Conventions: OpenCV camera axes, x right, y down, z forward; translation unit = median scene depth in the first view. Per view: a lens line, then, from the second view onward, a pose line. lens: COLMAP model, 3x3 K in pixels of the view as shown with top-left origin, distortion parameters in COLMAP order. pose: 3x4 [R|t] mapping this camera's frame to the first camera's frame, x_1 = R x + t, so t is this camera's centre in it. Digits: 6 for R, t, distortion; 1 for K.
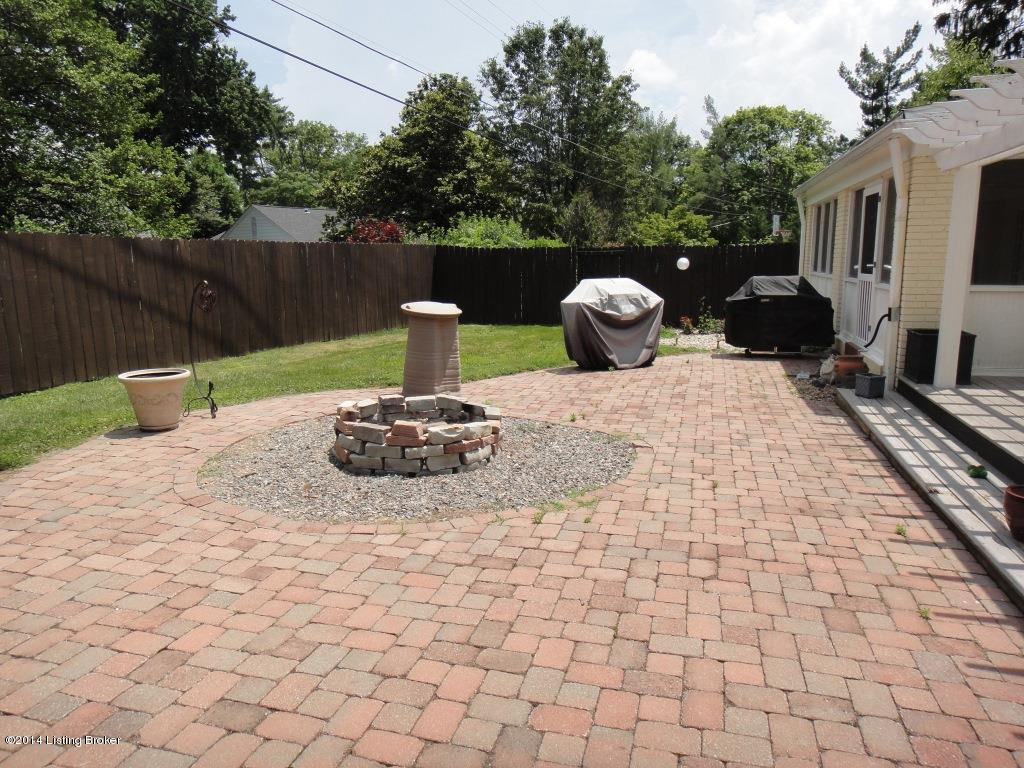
lens RADIAL K [[711.3, 0, 512.8], [0, 711.3, 379.8], [0, 0, 1]] dist [0.000833, 0.004144]
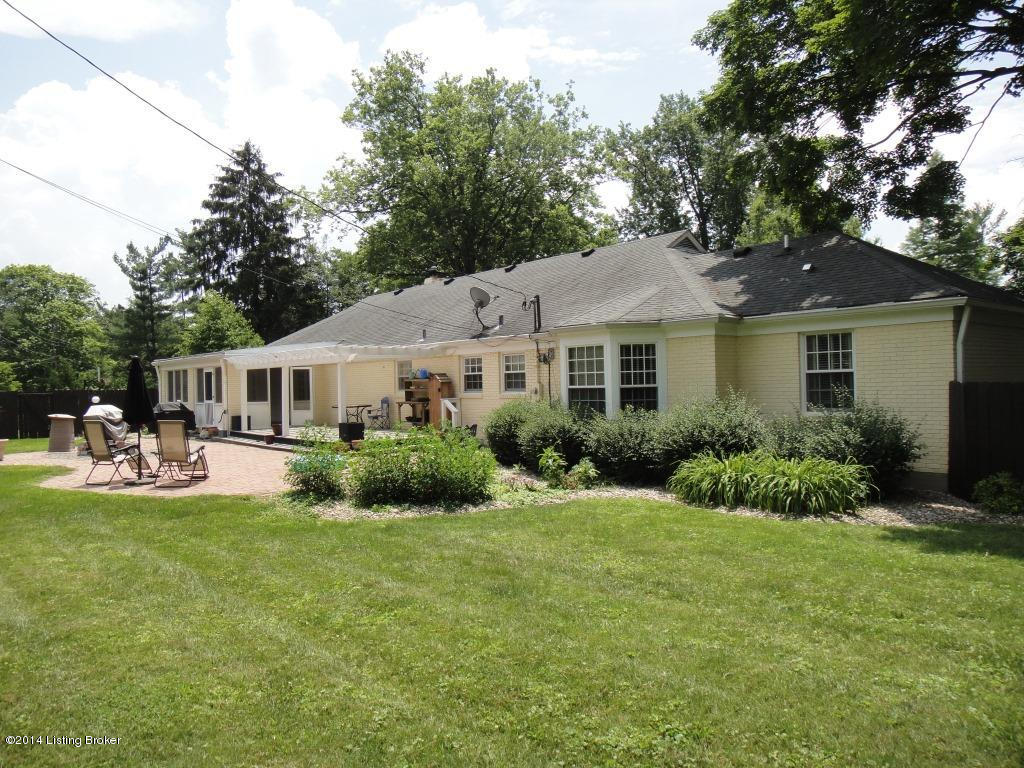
lens RADIAL K [[711.3, 0, 512.8], [0, 711.3, 379.8], [0, 0, 1]] dist [0.000833, 0.004144]
pose [[0.561113, 0.008925, 0.827691, -0.213326], [0.151905, 0.981849, -0.113567, 0.049844], [-0.813681, 0.189455, 0.549572, -0.280458]]
